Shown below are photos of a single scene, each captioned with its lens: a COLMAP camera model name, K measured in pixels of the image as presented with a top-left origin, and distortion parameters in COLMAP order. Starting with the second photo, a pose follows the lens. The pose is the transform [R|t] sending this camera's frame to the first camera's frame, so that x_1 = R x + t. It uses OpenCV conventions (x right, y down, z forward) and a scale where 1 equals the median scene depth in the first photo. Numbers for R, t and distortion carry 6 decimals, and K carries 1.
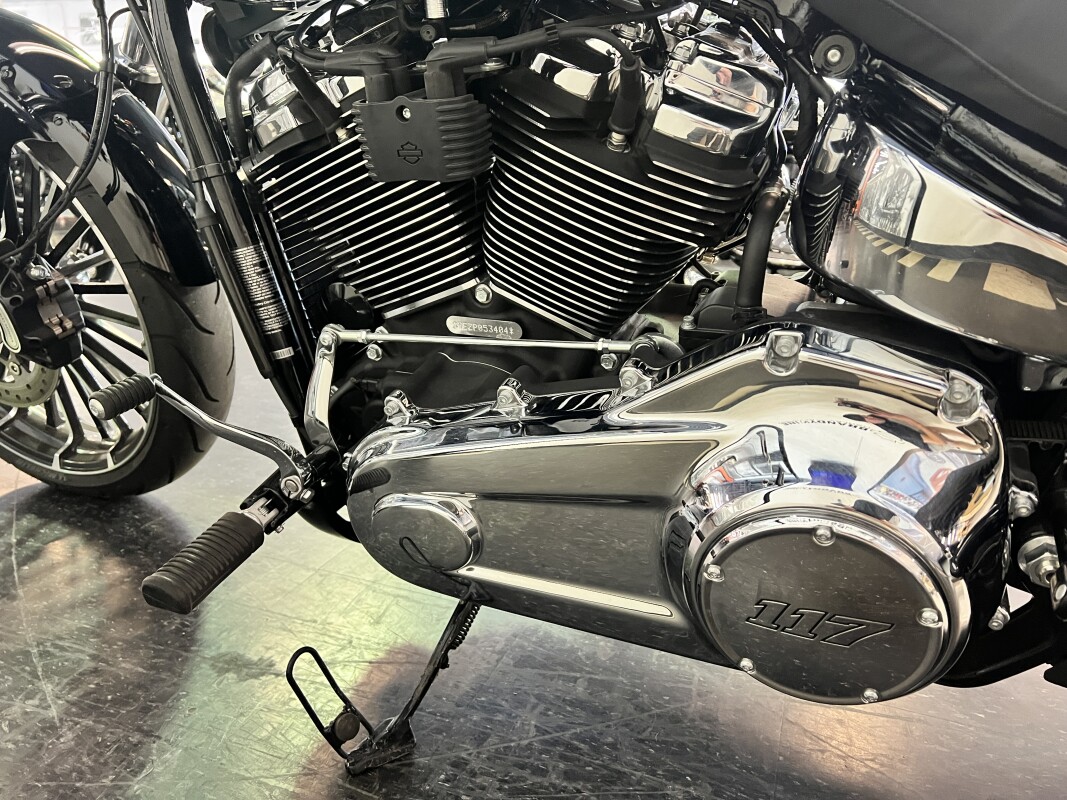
lens RADIAL K [[821.8, 0, 533.5], [0, 821.8, 400.0], [0, 0, 1]] dist [0.059842, -0.079887]
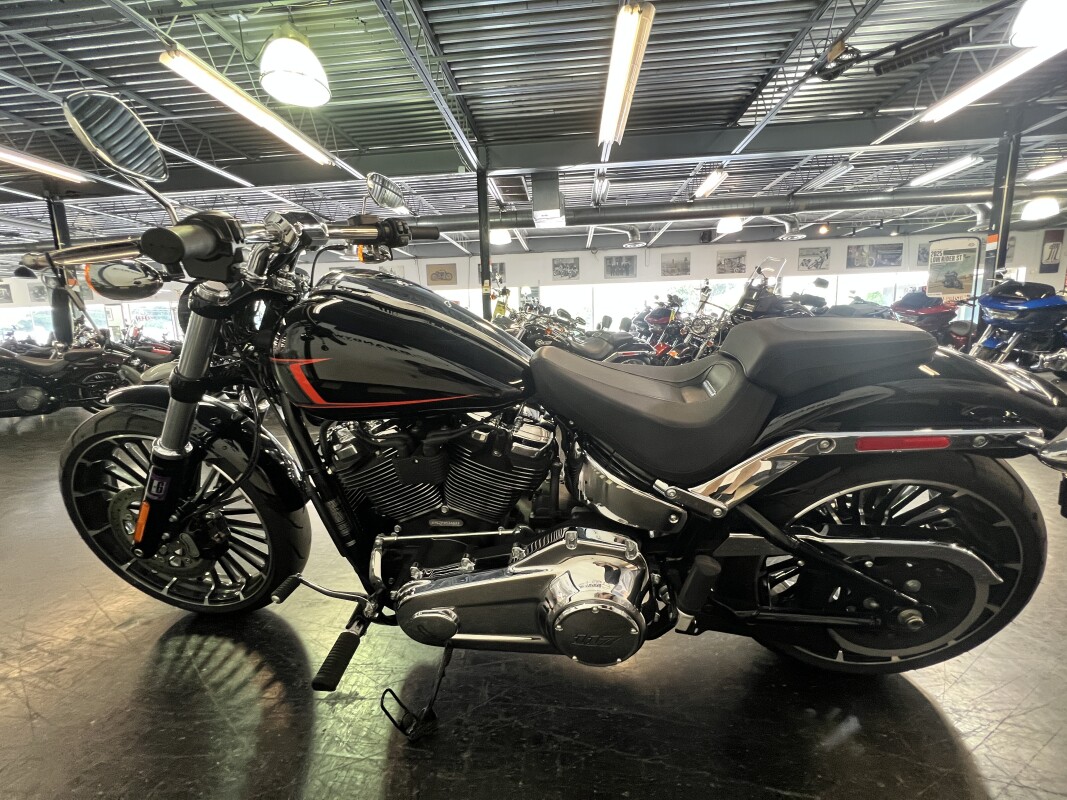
lens RADIAL K [[432.0, 0, 533.5], [0, 432.0, 400.0], [0, 0, 1]] dist [-0.000978, 0.000179]
pose [[0.961278, -0.104589, 0.254963, -0.102086], [0.137196, 0.984007, -0.113611, -0.268471], [-0.239003, 0.144192, 0.960253, -0.311765]]
